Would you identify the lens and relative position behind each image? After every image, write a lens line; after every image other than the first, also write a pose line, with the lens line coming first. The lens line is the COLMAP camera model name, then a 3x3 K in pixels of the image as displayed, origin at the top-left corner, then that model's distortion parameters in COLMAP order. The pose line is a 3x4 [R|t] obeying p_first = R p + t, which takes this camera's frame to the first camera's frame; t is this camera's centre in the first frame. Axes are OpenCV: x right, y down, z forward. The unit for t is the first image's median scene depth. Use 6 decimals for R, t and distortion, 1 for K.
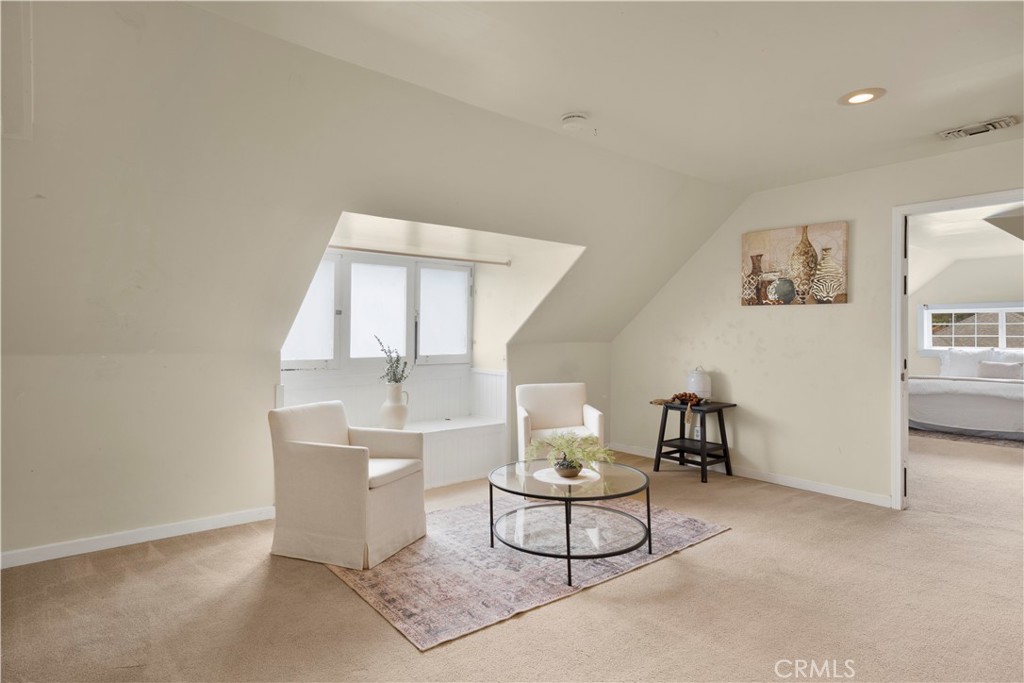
lens RADIAL K [[571.1, 0, 513.1], [0, 571.1, 340.7], [0, 0, 1]] dist [0.000356, -0.000166]
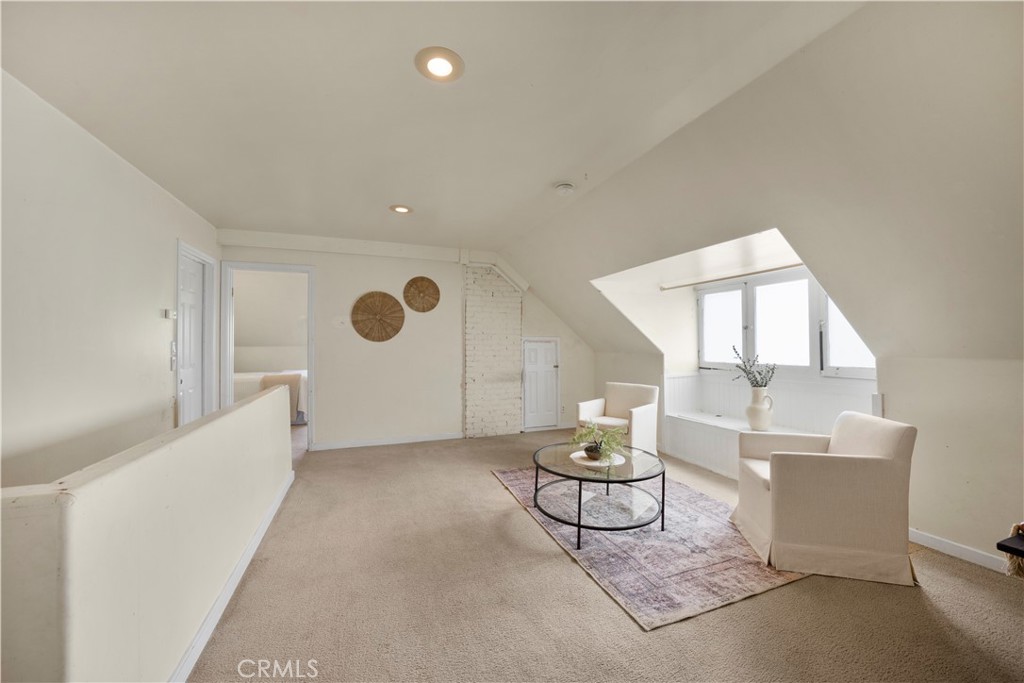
lens RADIAL K [[385.9, 0, 514.2], [0, 385.9, 340.5], [0, 0, 1]] dist [0.000352, 0.000251]
pose [[-0.322898, -0.006395, -0.946412, 0.778618], [-0.004785, 0.999975, -0.005124, -0.015161], [0.946422, 0.002874, -0.322920, 0.892120]]
